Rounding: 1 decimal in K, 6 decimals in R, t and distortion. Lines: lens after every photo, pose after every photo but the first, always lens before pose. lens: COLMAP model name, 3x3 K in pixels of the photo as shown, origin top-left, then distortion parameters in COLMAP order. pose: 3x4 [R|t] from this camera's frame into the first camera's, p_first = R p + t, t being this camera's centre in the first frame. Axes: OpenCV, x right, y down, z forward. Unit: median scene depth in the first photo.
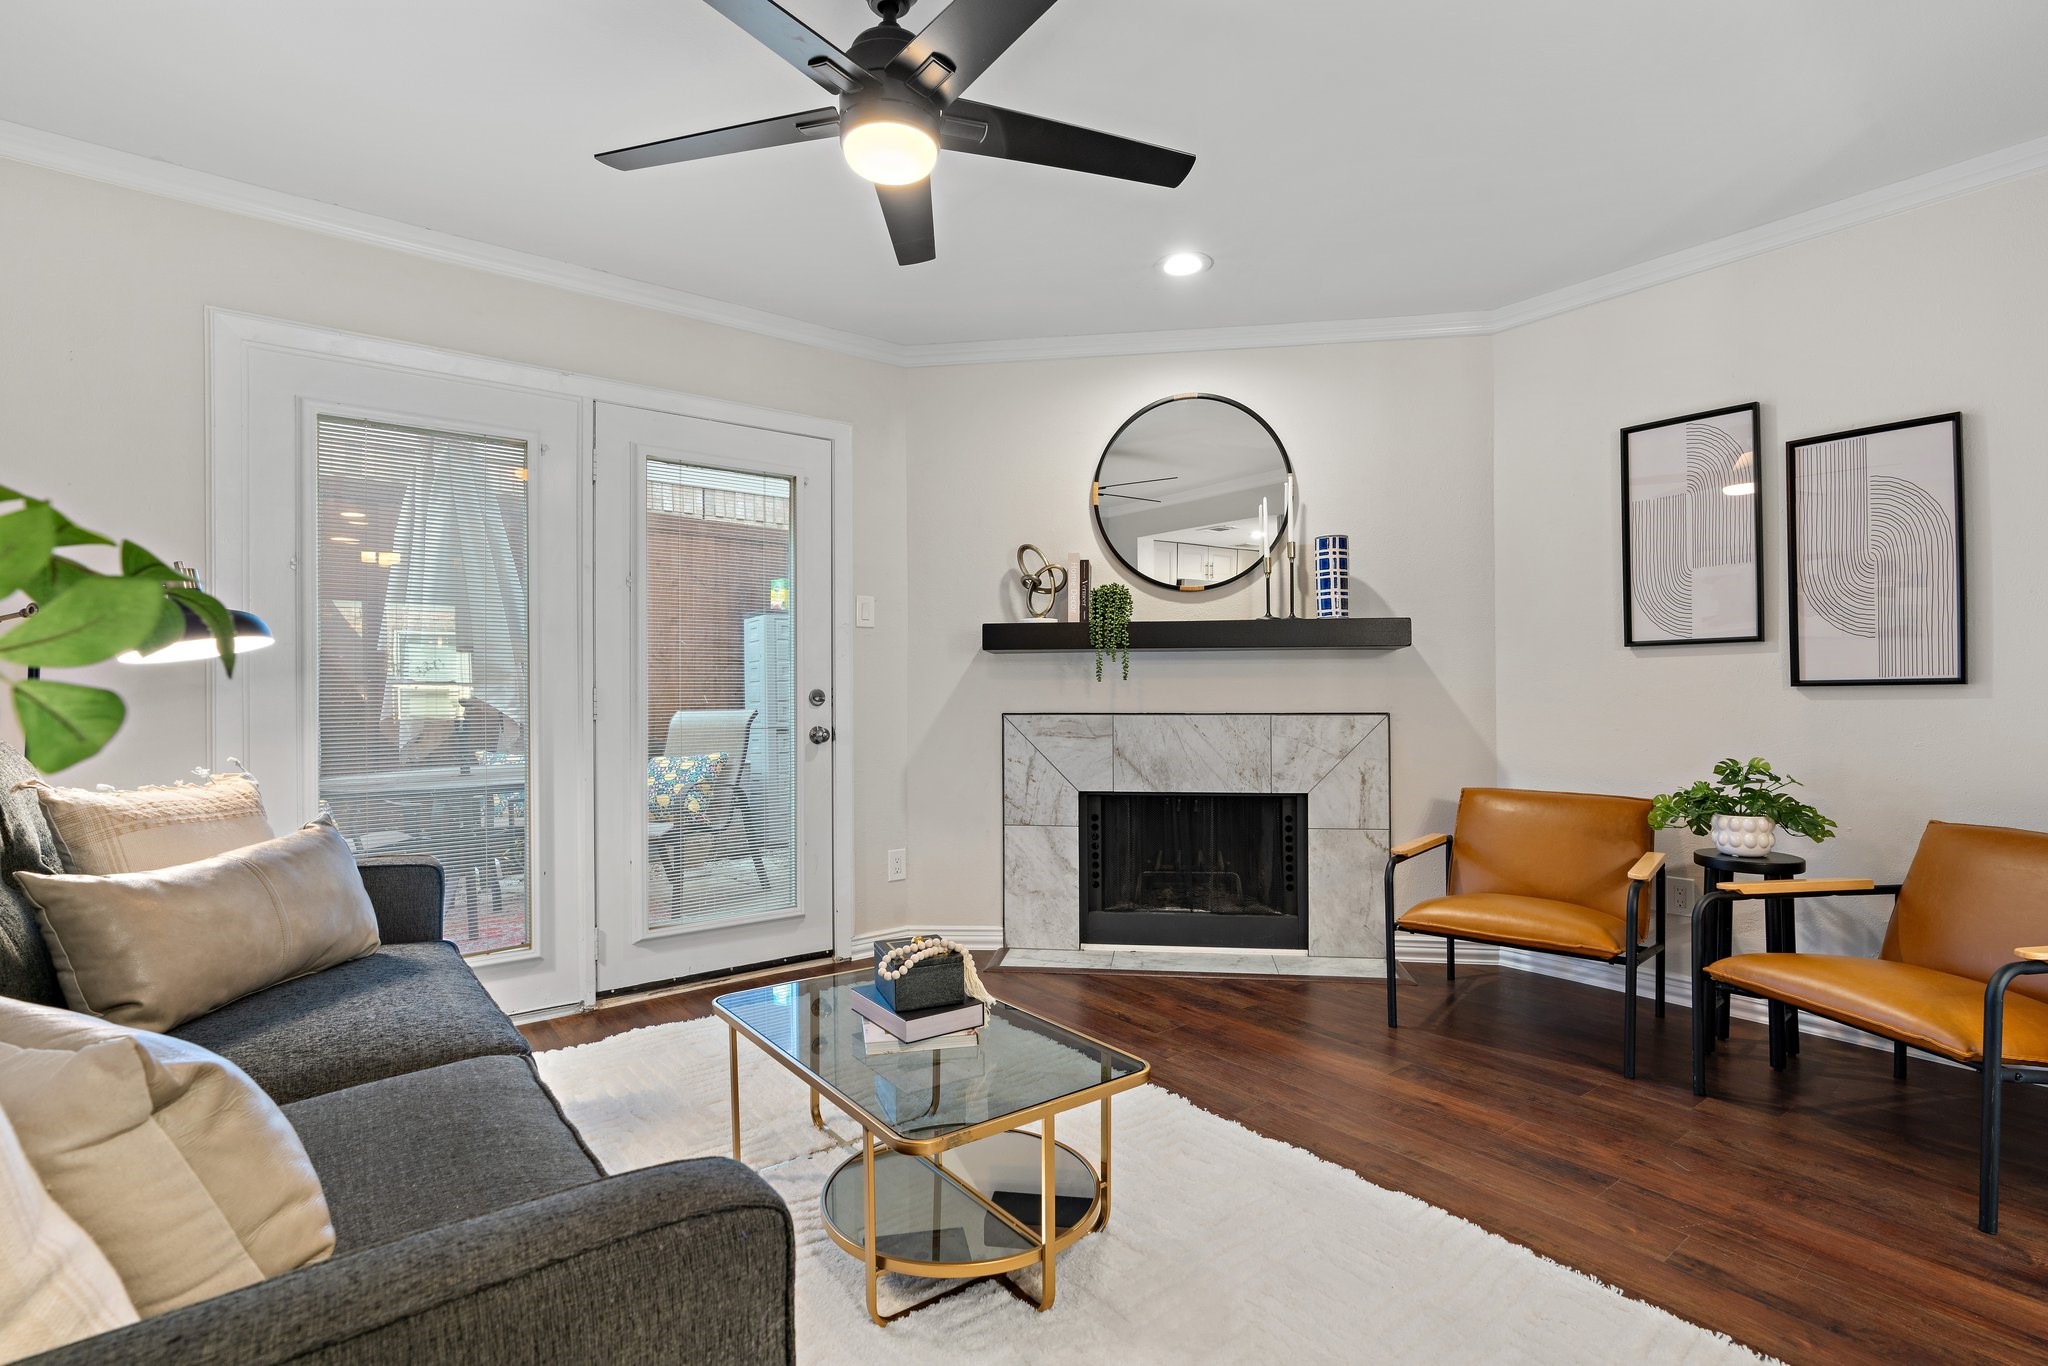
lens RADIAL K [[997.9, 0, 1075.5], [0, 997.9, 690.5], [0, 0, 1]] dist [-0.005435, 0.001388]
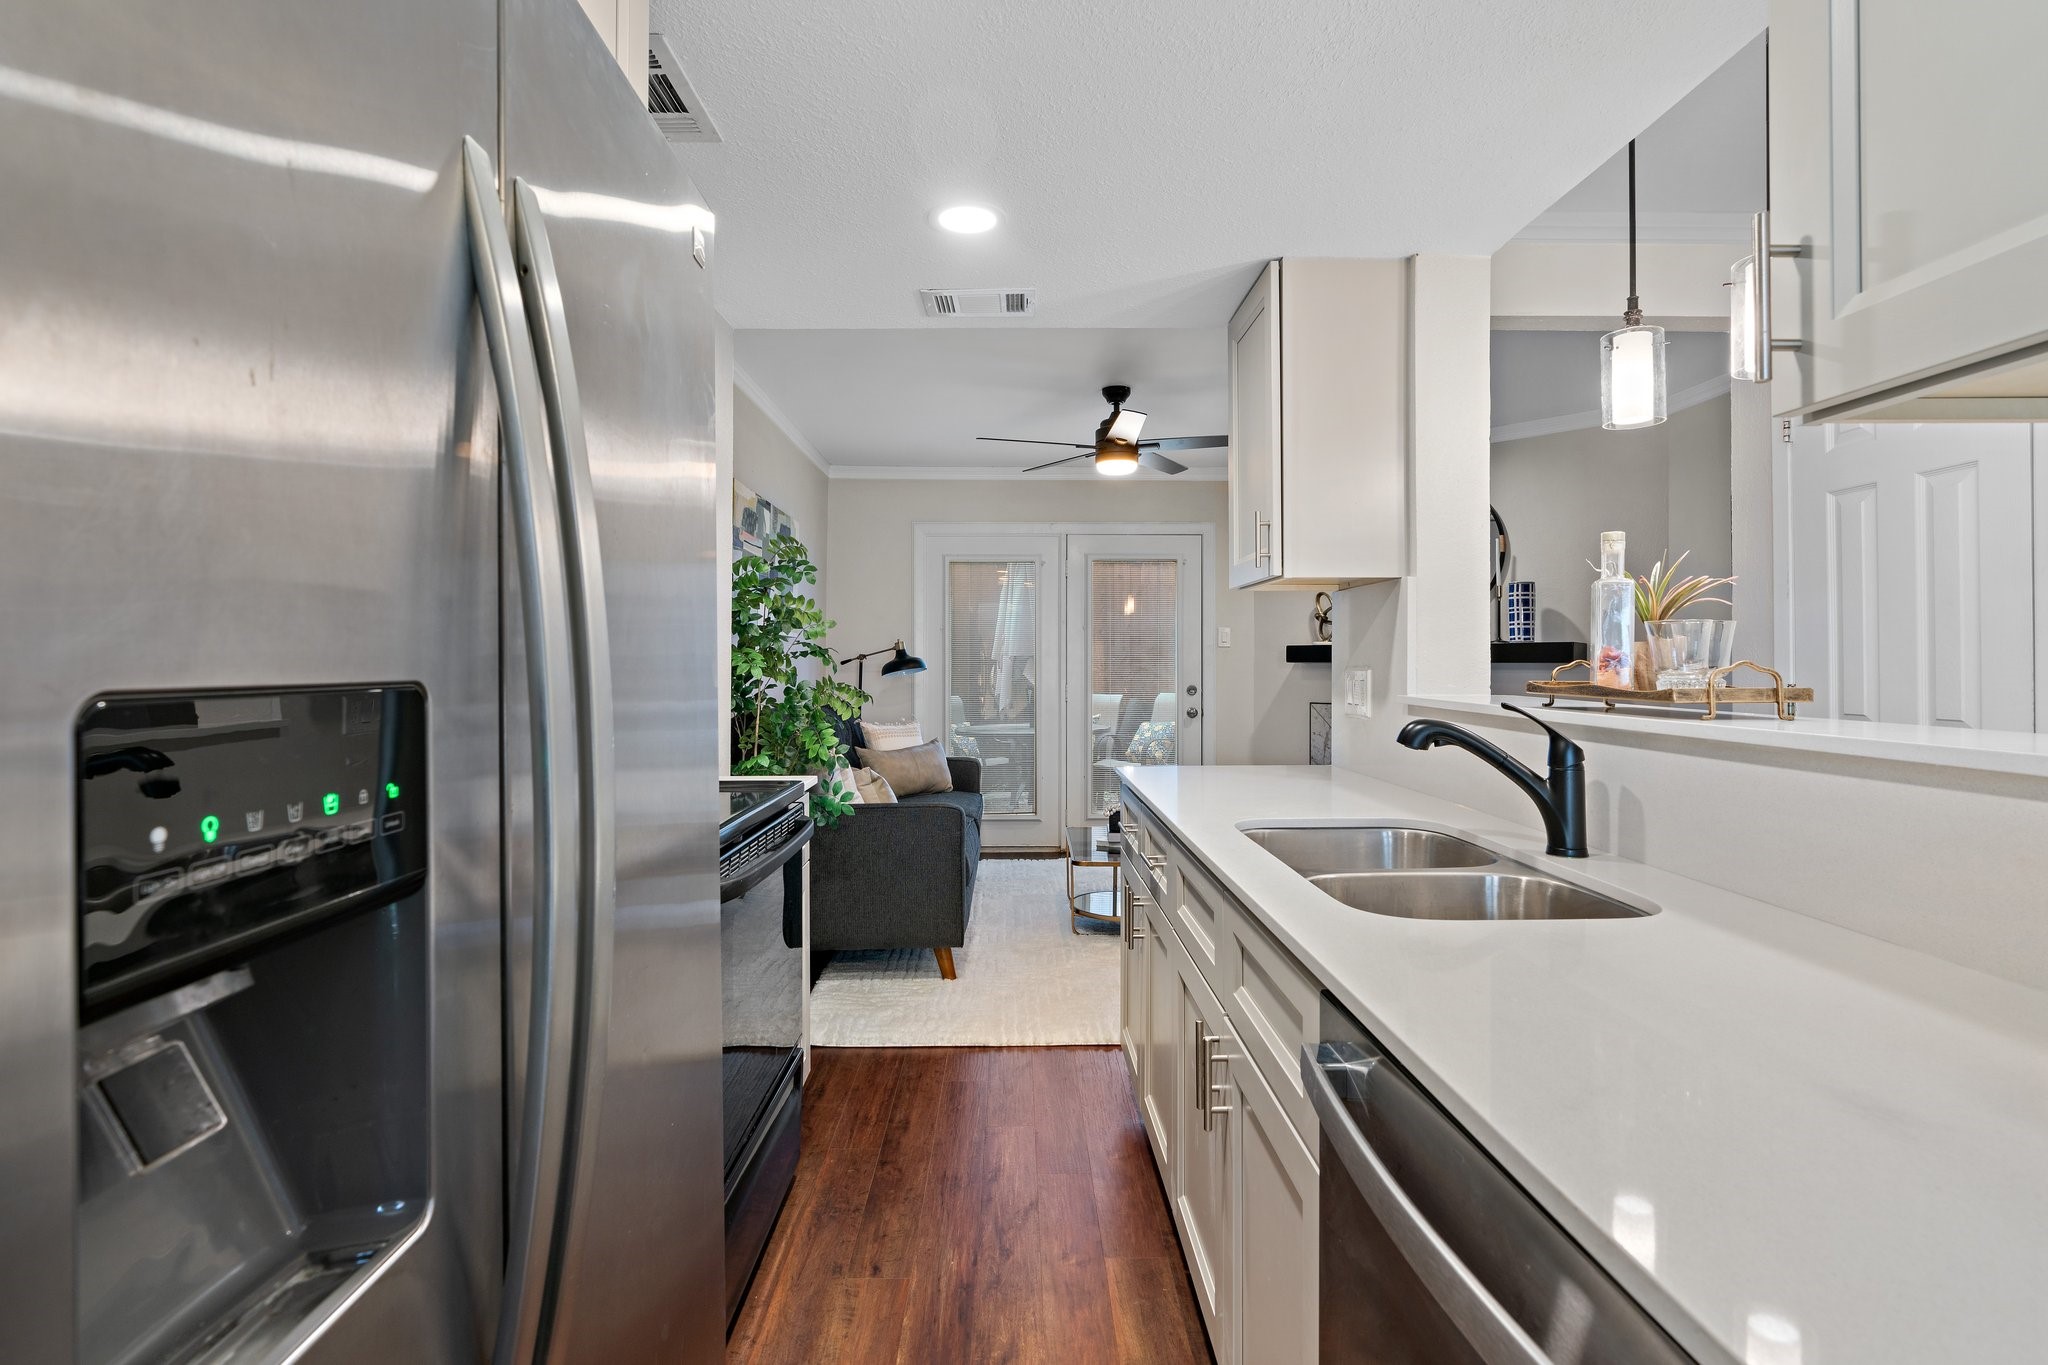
lens RADIAL K [[997.9, 0, 1049.9], [0, 997.9, 660.1], [0, 0, 1]] dist [-0.005435, 0.001388]
pose [[0.811412, 0.005146, -0.584452, 0.528471], [-0.006952, 0.999975, -0.000848, -0.040557], [0.584433, 0.004751, 0.811428, -0.496562]]
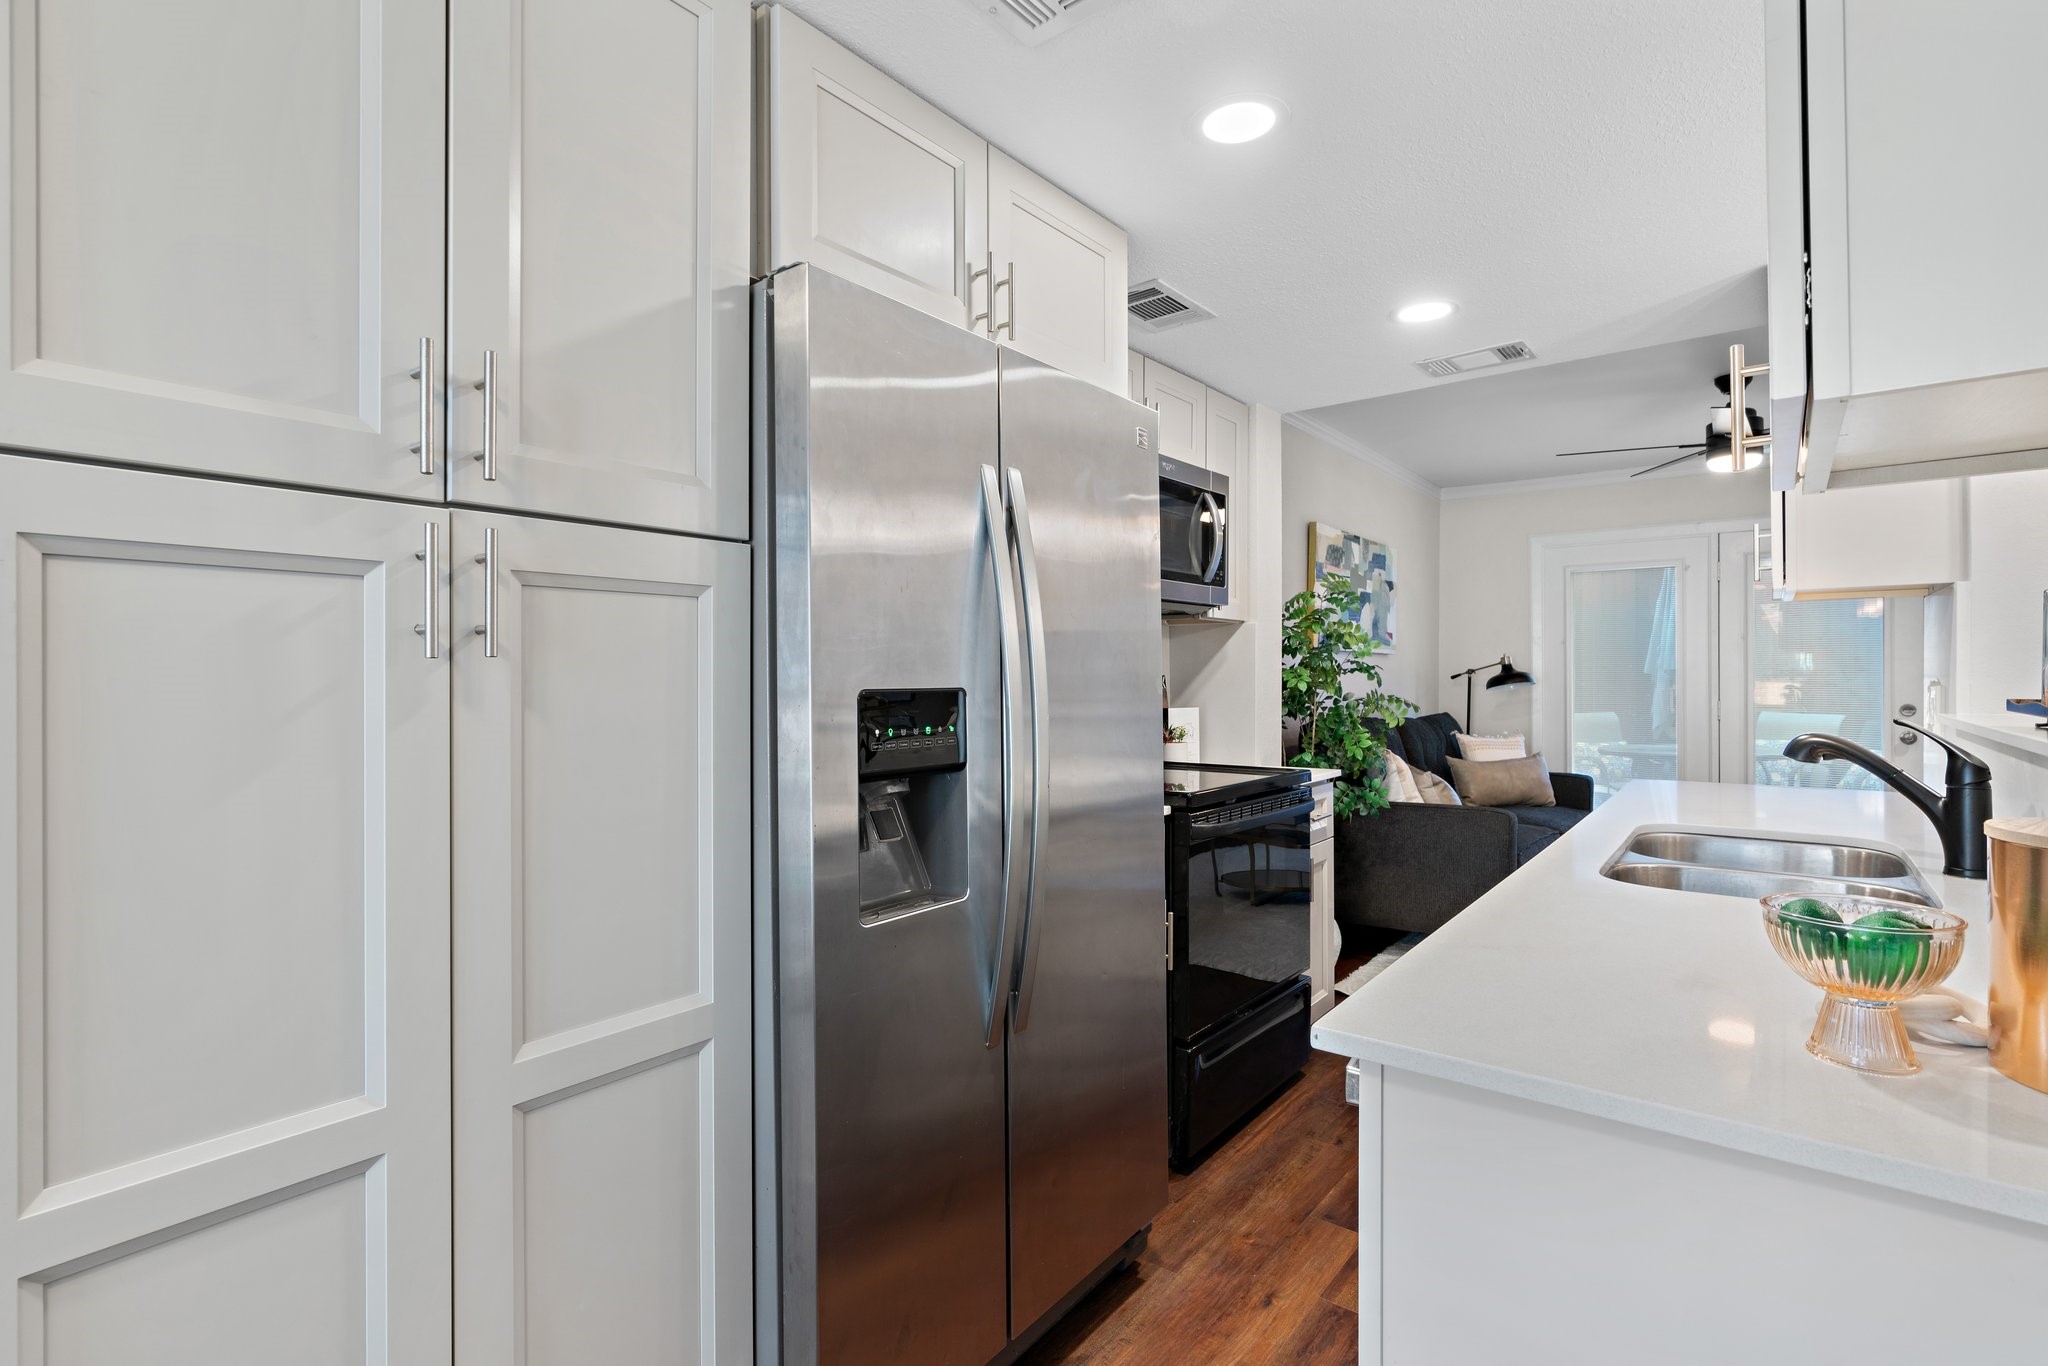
lens RADIAL K [[997.9, 0, 1034.6], [0, 997.9, 678.2], [0, 0, 1]] dist [-0.005435, 0.001388]
pose [[0.264340, 0.007703, -0.964399, 0.739181], [-0.002496, 0.999970, 0.007303, -0.043638], [0.964426, 0.000477, 0.264352, -0.506923]]
